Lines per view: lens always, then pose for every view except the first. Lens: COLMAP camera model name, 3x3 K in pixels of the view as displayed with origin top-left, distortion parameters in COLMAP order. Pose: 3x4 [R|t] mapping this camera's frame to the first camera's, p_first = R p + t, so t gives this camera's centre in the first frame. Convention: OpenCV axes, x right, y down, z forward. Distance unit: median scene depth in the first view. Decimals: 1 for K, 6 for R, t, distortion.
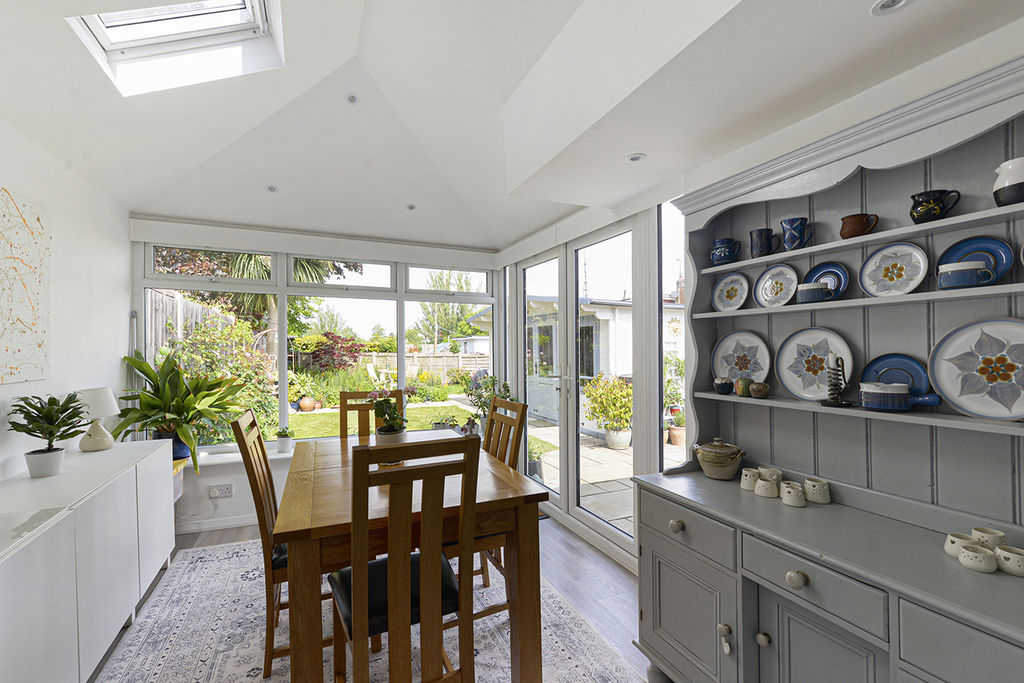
lens RADIAL K [[444.4, 0, 514.0], [0, 444.4, 351.8], [0, 0, 1]] dist [-0.047329, 0.000054]
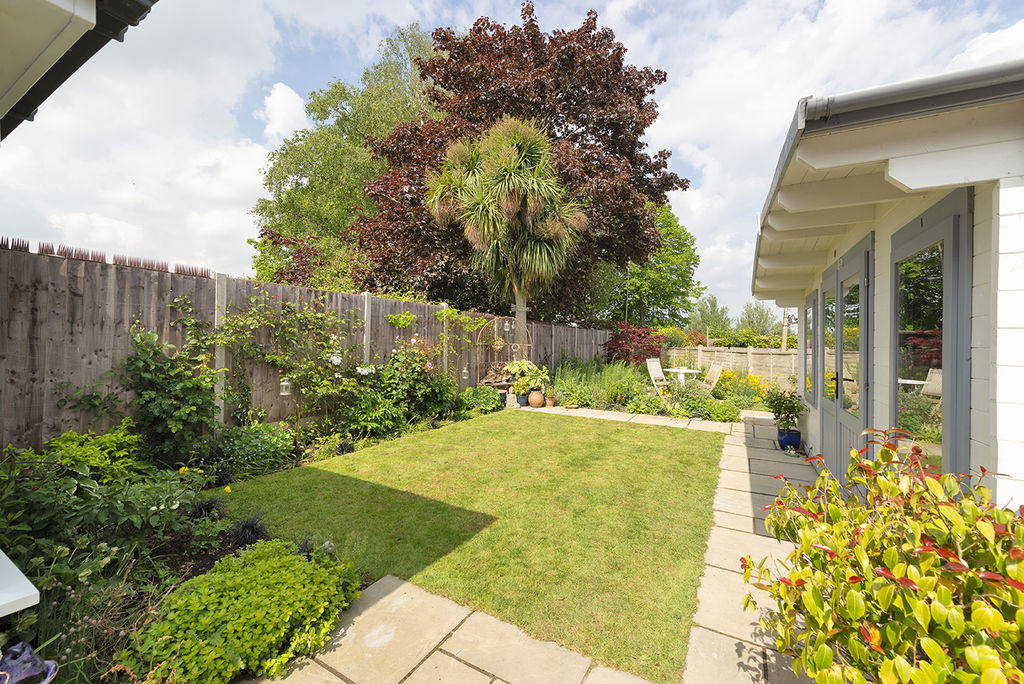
lens RADIAL K [[411.9, 0, 506.1], [0, 411.9, 345.6], [0, 0, 1]] dist [0.010683, -0.000165]
pose [[0.585855, 0.024833, -0.810036, 0.158669], [-0.027394, 0.999566, 0.010831, 0.003952], [0.809953, 0.015845, 0.586281, 0.470473]]
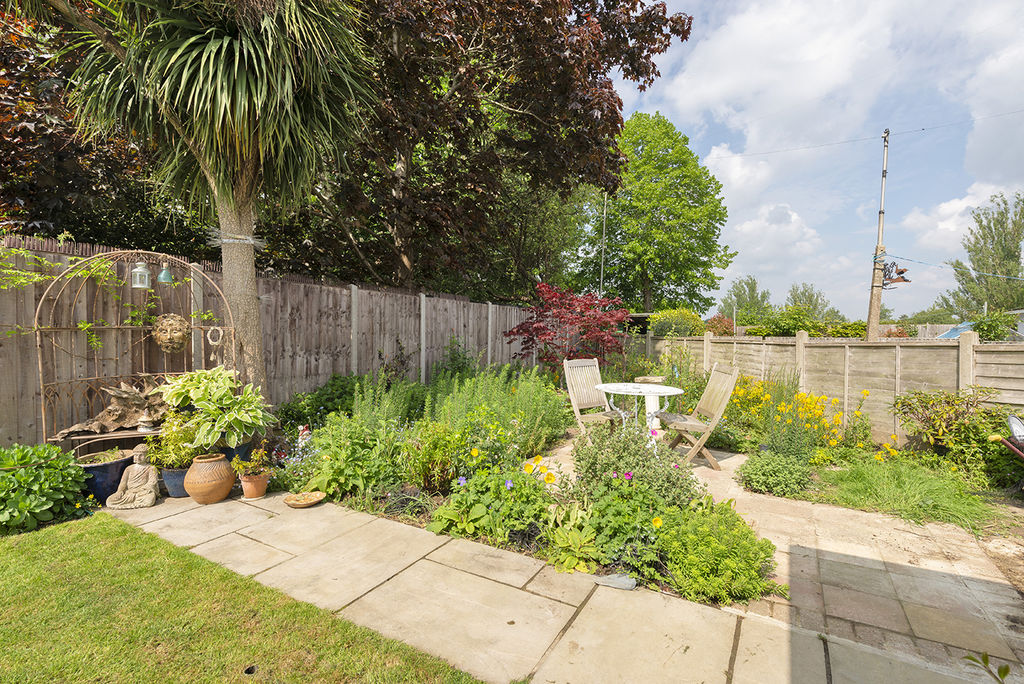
lens RADIAL K [[482.4, 0, 507.0], [0, 482.4, 360.5], [0, 0, 1]] dist [0.024378, -0.000349]
pose [[0.584702, 0.054106, -0.809442, -0.069723], [-0.017889, 0.998391, 0.053813, 0.010378], [0.811051, -0.016984, 0.584729, 0.977416]]
